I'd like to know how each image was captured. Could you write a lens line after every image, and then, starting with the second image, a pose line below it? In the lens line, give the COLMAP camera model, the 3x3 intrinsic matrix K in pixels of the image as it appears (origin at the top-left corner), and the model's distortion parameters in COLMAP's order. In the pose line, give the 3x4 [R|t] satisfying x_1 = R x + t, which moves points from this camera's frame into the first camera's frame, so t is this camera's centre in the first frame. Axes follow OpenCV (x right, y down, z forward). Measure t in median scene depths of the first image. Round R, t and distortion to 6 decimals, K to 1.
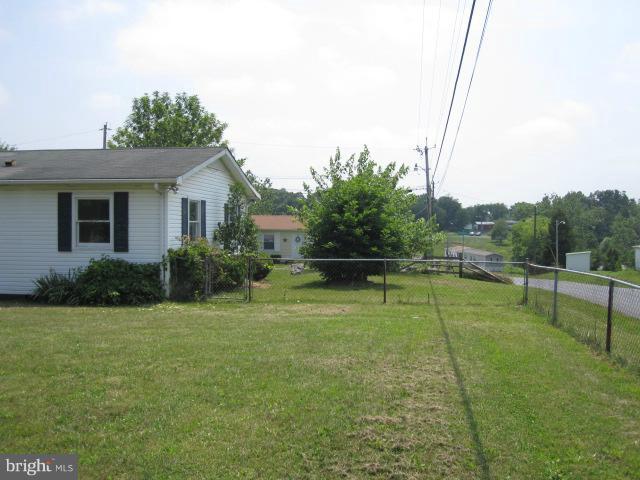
lens RADIAL K [[619.6, 0, 320.0], [0, 619.6, 240.0], [0, 0, 1]] dist [-0.071373, 0.011141]
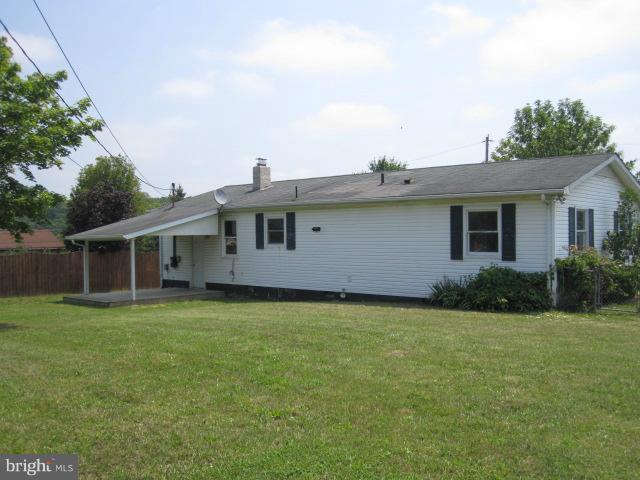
lens RADIAL K [[619.6, 0, 320.0], [0, 619.6, 240.0], [0, 0, 1]] dist [-0.071373, 0.011141]
pose [[0.826461, -0.005108, -0.562971, 0.001152], [-0.001567, 0.999934, -0.011373, -0.003819], [0.562992, 0.010281, 0.826398, -0.048085]]
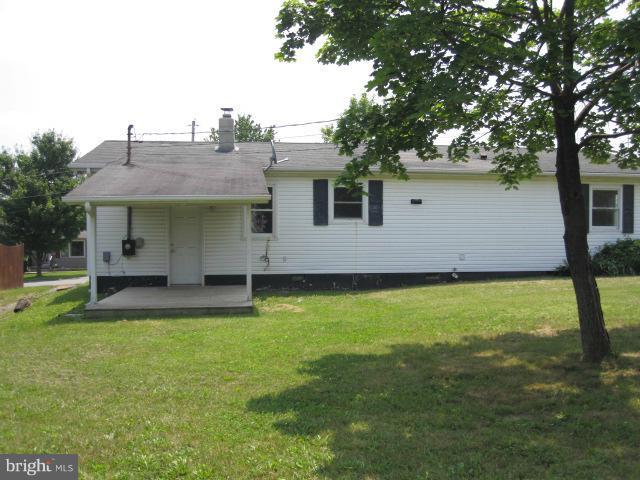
lens RADIAL K [[619.6, 0, 320.0], [0, 619.6, 240.0], [0, 0, 1]] dist [-0.071373, 0.011141]
pose [[0.960523, -0.010404, 0.278005, -1.275211], [0.006462, 0.999865, 0.015090, 0.010720], [-0.278124, -0.012698, 0.960461, -0.002161]]
